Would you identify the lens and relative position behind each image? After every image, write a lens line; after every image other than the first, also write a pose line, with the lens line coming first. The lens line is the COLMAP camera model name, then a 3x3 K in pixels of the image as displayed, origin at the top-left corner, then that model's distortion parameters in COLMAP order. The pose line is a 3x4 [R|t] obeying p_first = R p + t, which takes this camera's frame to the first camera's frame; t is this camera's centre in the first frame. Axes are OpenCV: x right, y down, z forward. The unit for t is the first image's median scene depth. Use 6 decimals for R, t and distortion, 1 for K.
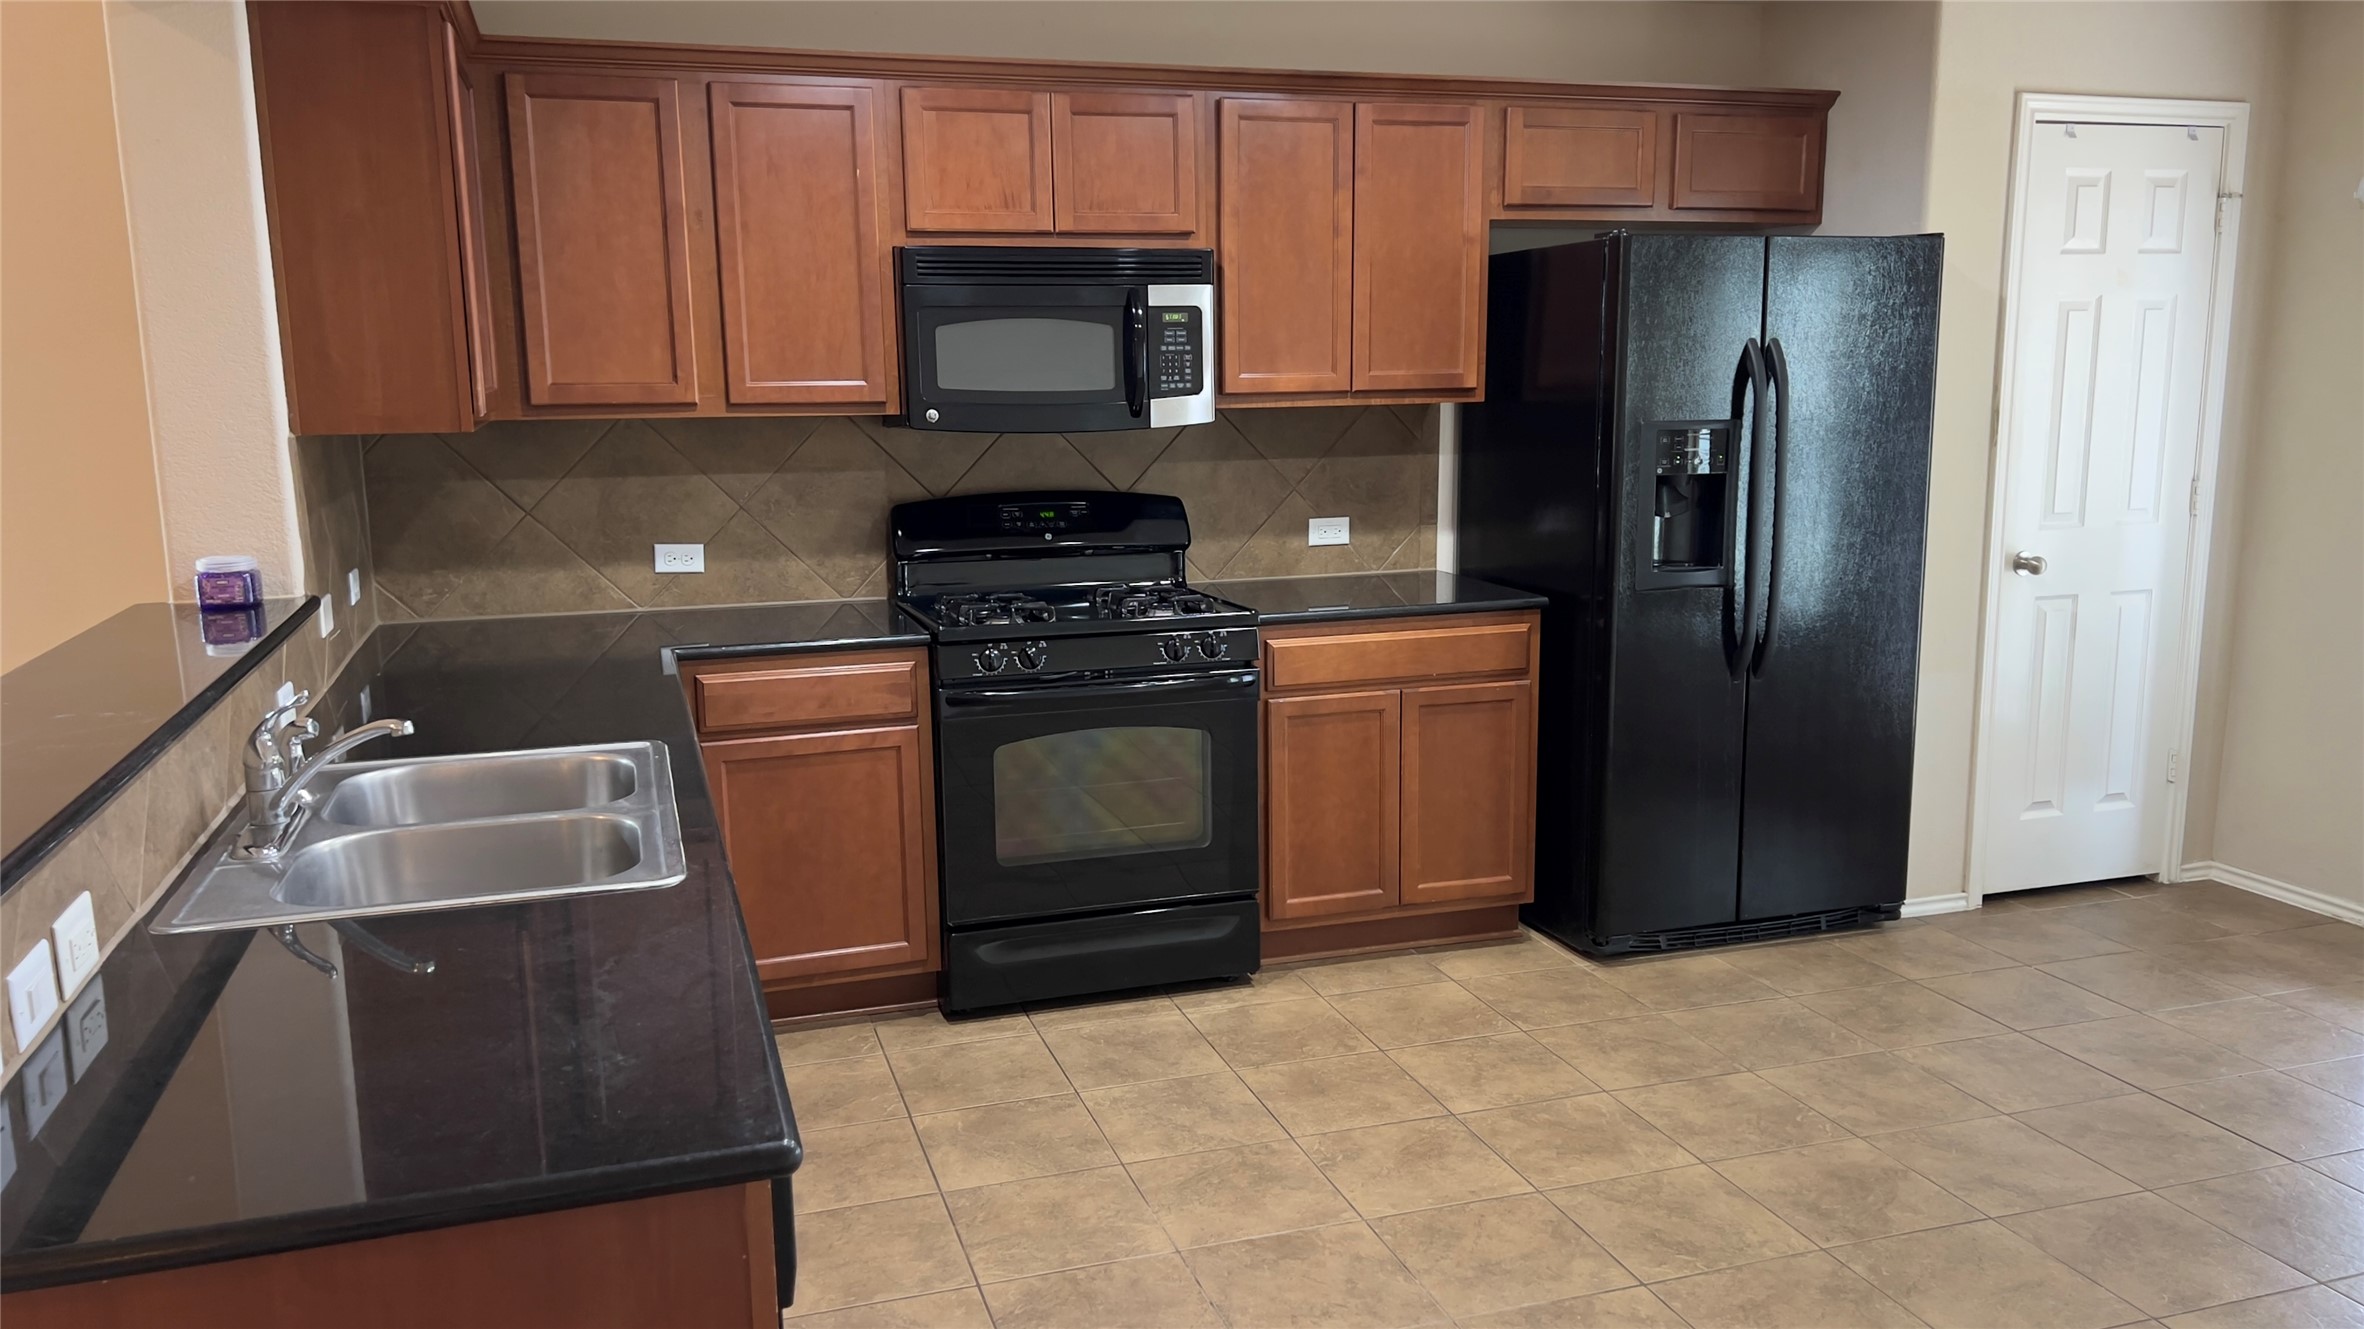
lens RADIAL K [[1764.6, 0, 1181.7], [0, 1764.6, 666.7], [0, 0, 1]] dist [0.102521, -0.002432]
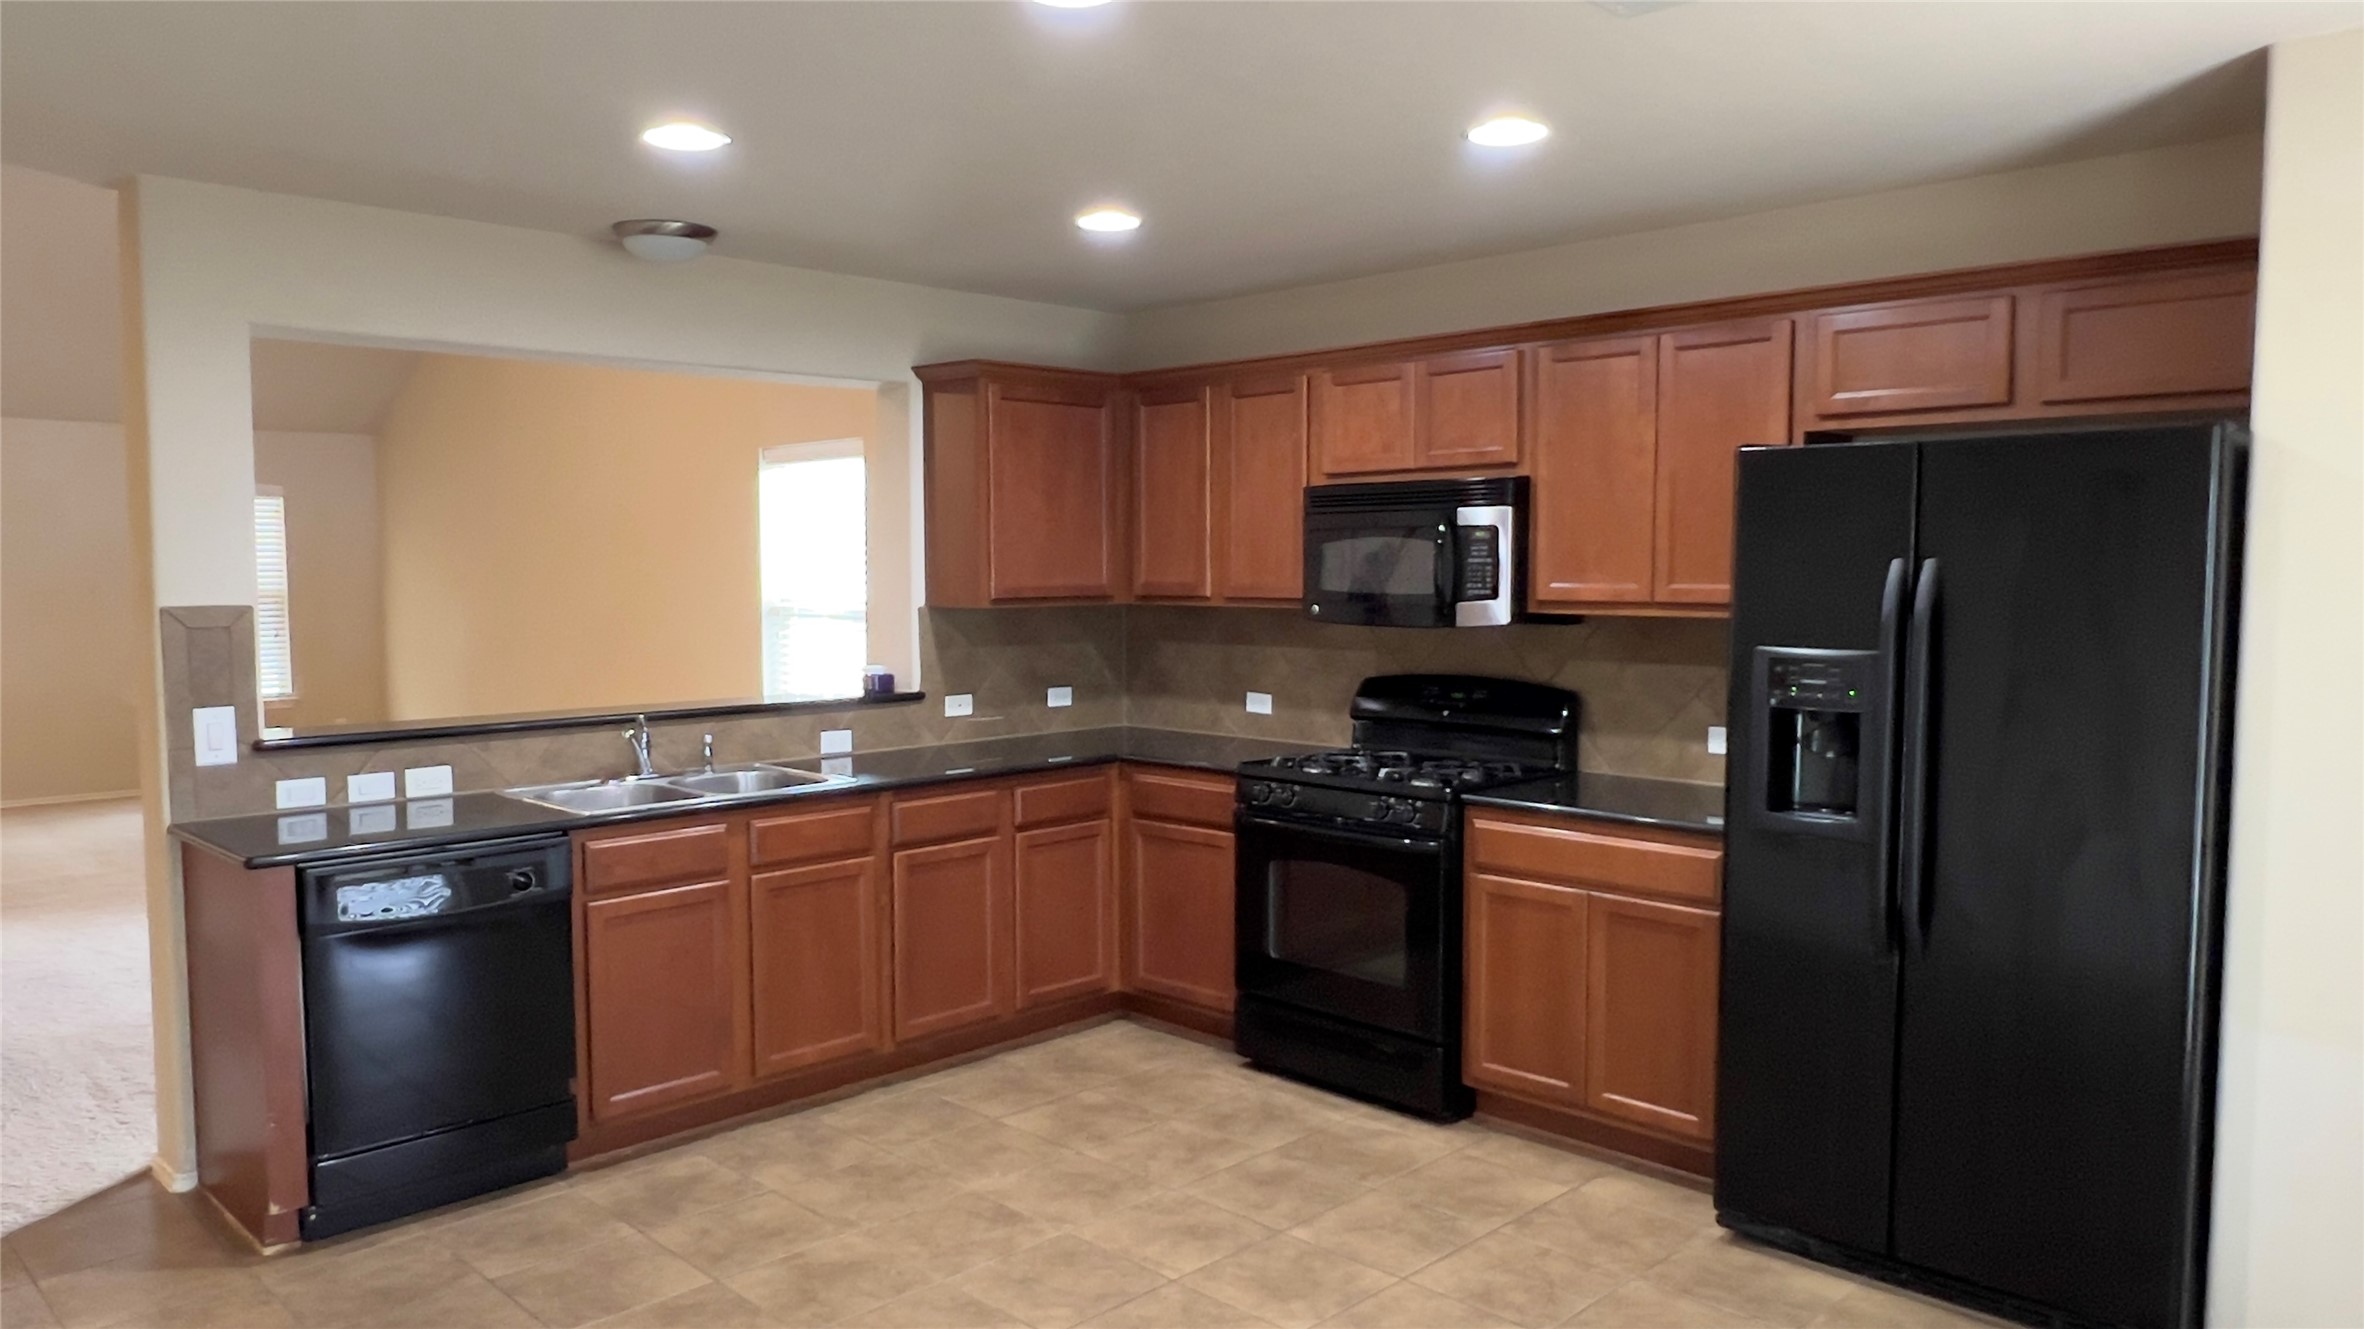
lens RADIAL K [[1588.8, 0, 1180.8], [0, 1588.8, 665.6], [0, 0, 1]] dist [0.001458, 0.000871]
pose [[0.458295, 0.067175, -0.886258, 0.851294], [-0.156544, 0.987652, -0.006091, -0.076152], [0.874906, 0.141530, 0.463152, 0.362263]]
